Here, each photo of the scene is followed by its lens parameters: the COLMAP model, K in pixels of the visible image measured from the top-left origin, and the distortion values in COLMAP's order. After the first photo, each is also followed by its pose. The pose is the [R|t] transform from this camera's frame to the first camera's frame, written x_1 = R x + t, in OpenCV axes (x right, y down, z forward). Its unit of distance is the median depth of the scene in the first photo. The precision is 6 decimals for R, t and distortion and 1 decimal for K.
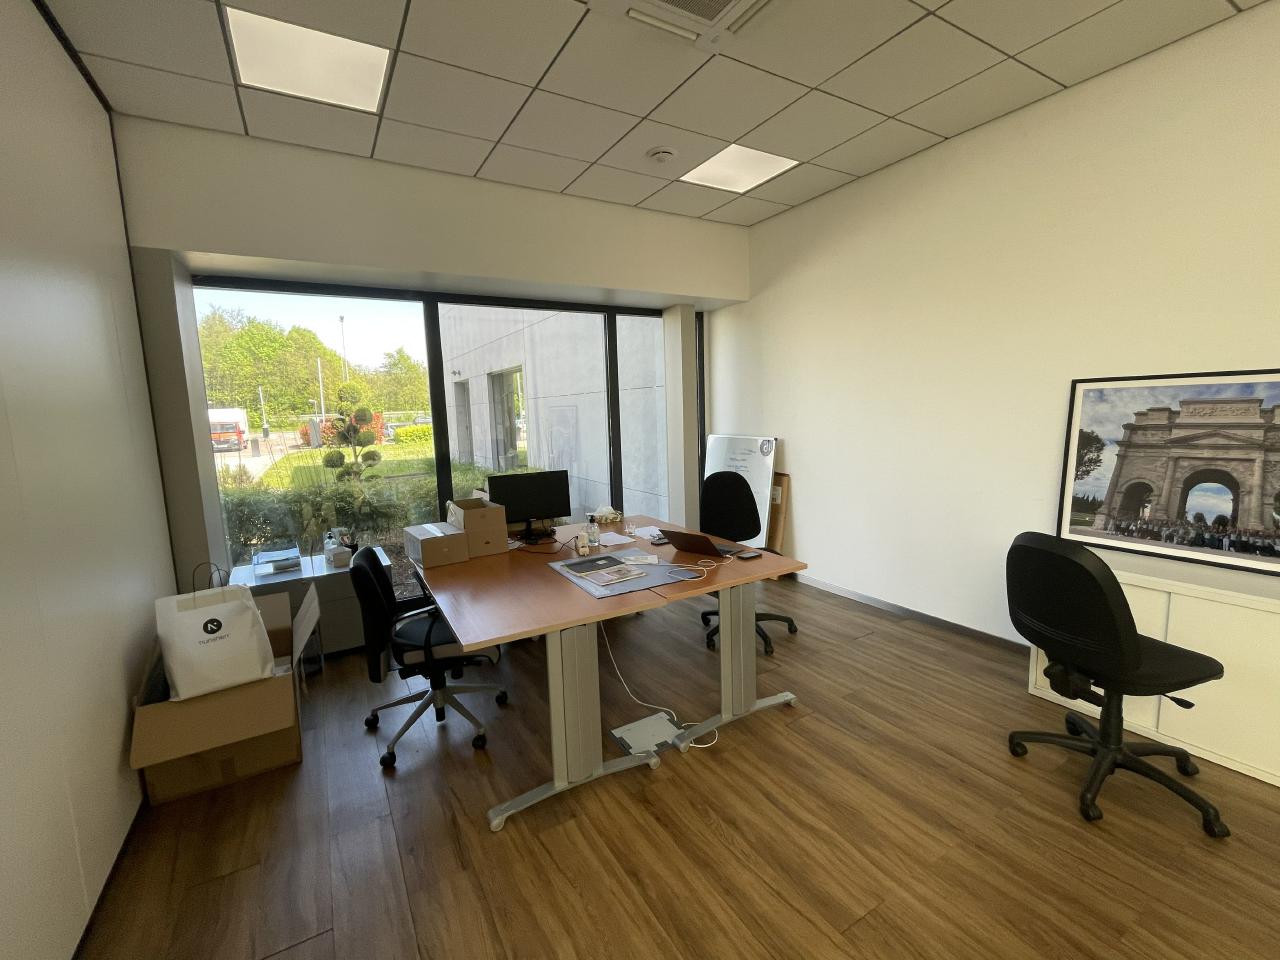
lens RADIAL K [[547.4, 0, 636.7], [0, 547.4, 480.6], [0, 0, 1]] dist [-0.015968, 0.002833]
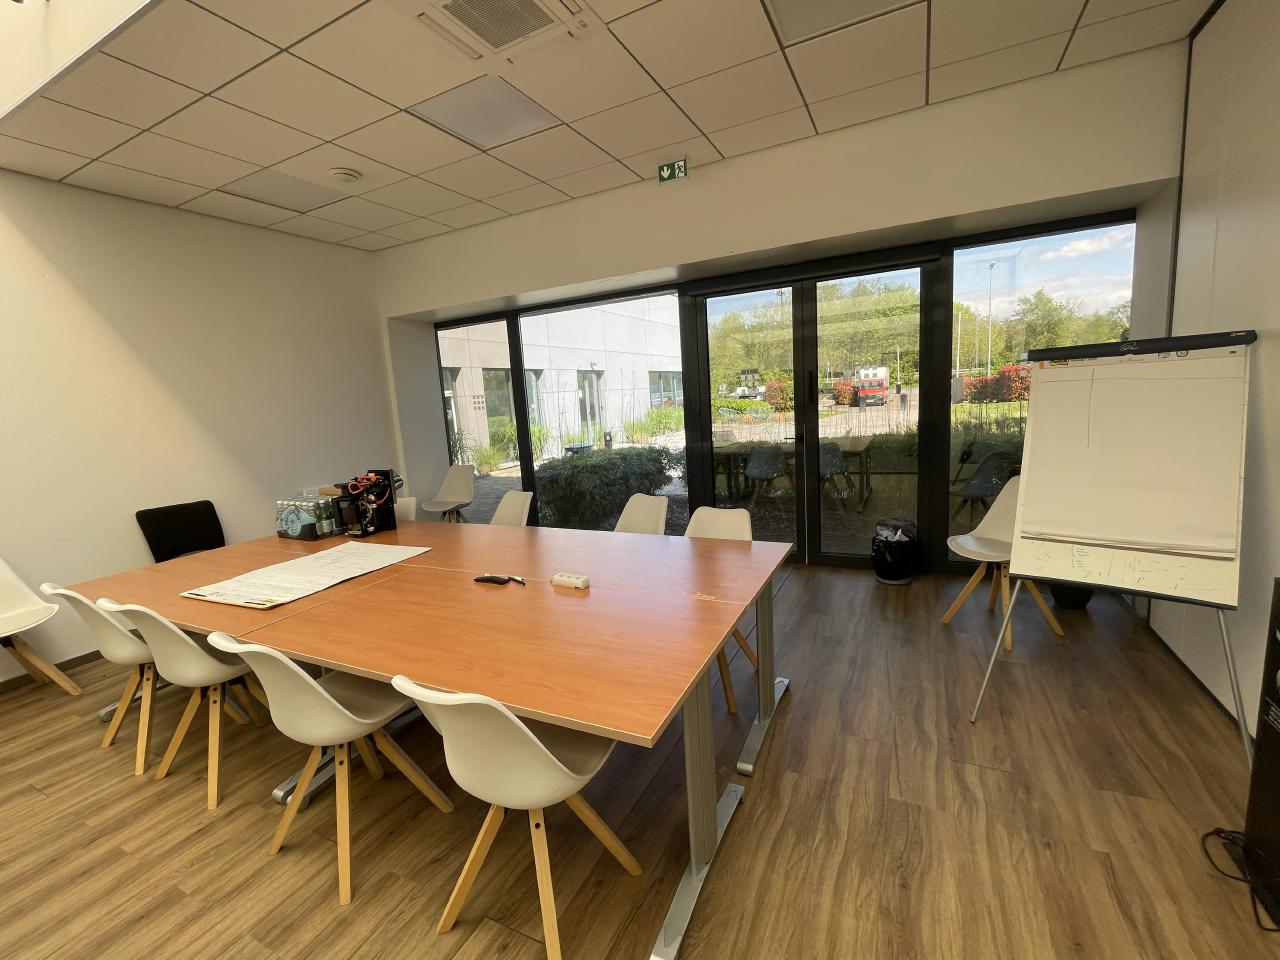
lens RADIAL K [[547.4, 0, 637.8], [0, 547.4, 477.5], [0, 0, 1]] dist [-0.015968, 0.002833]
pose [[0.537930, 0.122284, -0.834073, 0.865948], [-0.068738, 0.992491, 0.101178, -0.107826], [0.840182, 0.002906, 0.542296, 0.550943]]
